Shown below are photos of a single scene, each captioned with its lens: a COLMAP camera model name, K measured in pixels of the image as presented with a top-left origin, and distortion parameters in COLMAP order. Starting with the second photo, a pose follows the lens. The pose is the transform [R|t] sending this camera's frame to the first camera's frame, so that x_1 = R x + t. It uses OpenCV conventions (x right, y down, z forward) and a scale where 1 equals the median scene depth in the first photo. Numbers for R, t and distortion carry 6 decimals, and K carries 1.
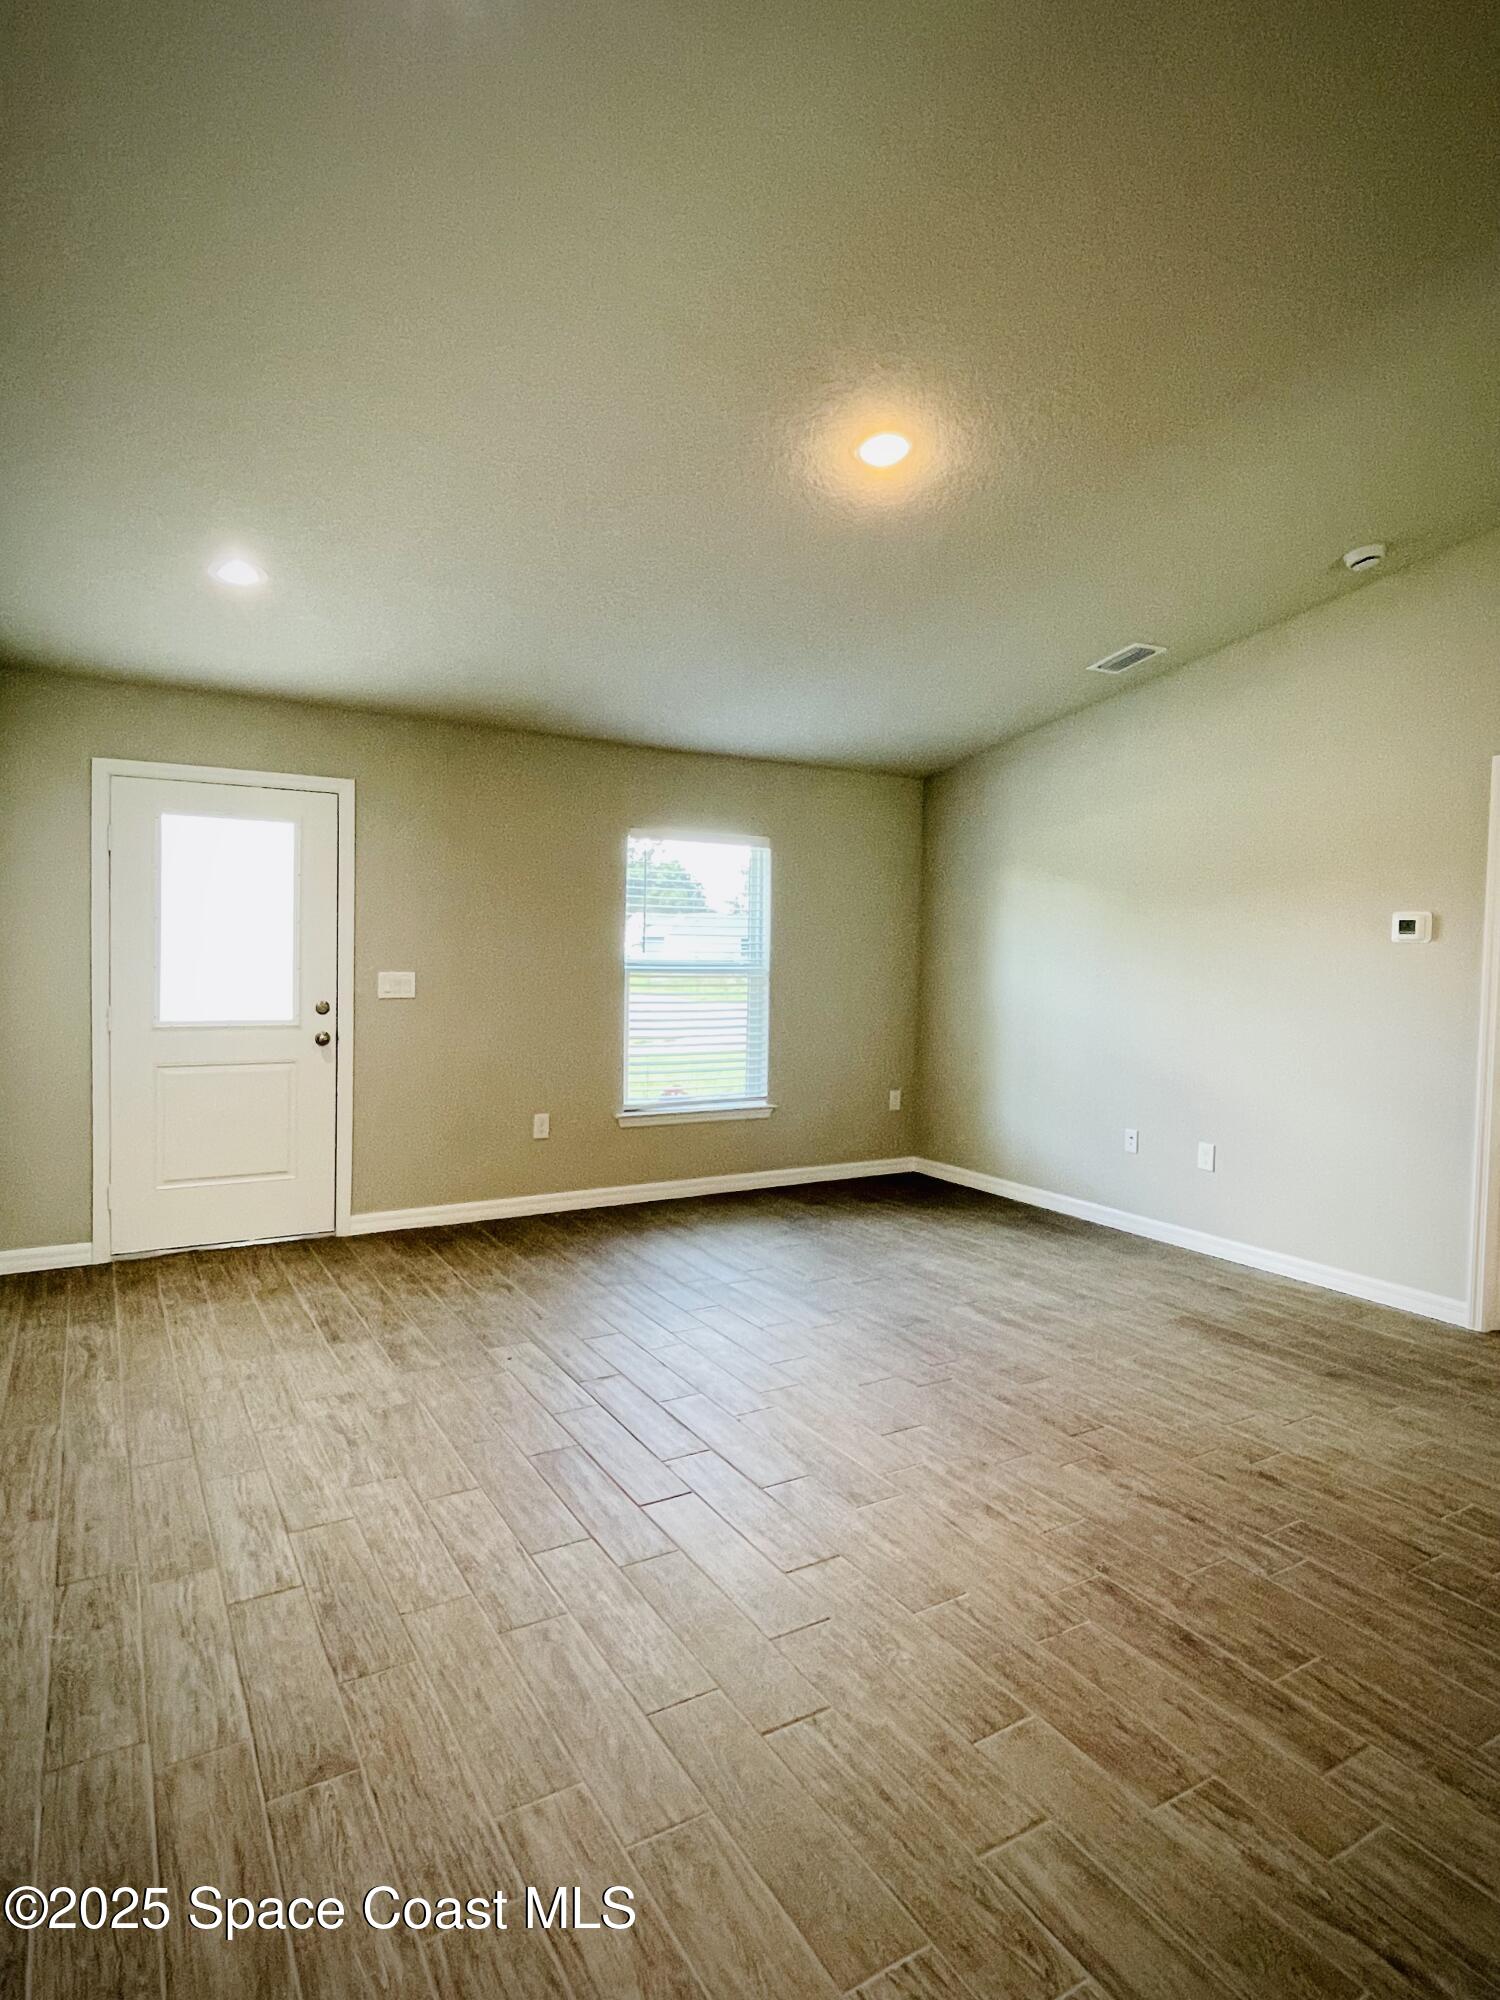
lens RADIAL K [[1110.4, 0, 750.0], [0, 1110.4, 1000.0], [0, 0, 1]] dist [-0.003836, 0.000339]
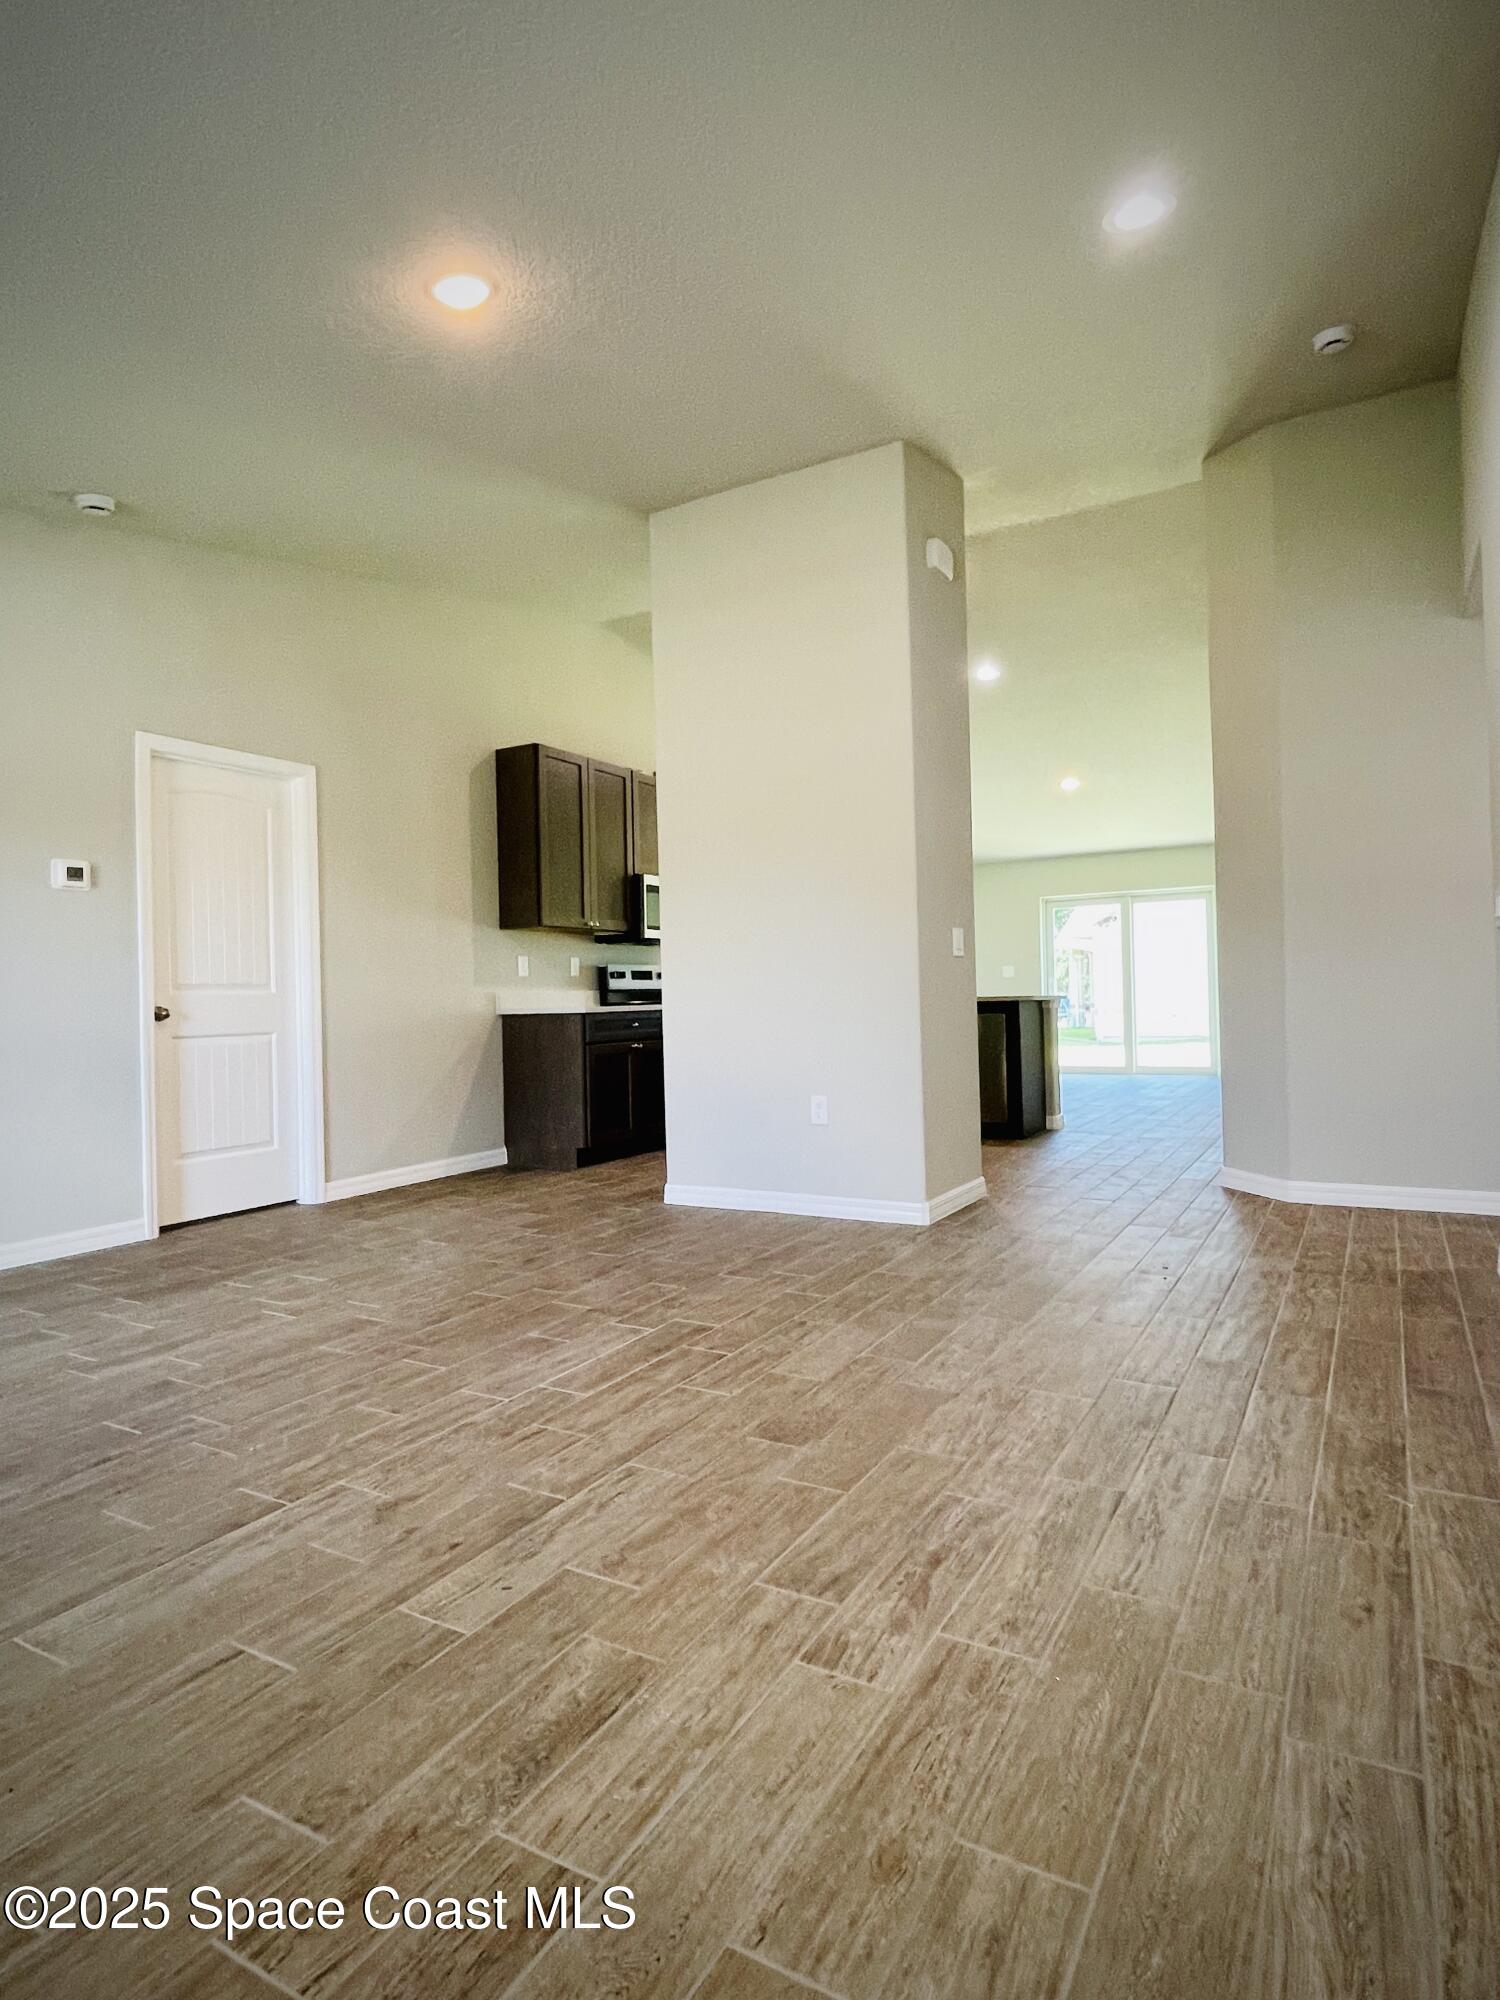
lens RADIAL K [[1110.4, 0, 750.0], [0, 1110.4, 1000.0], [0, 0, 1]] dist [-0.003836, 0.000339]
pose [[-0.494762, -0.002328, 0.869025, -0.824660], [0.056904, 0.997764, 0.035070, 0.068649], [-0.867163, 0.066802, -0.493523, 1.353172]]
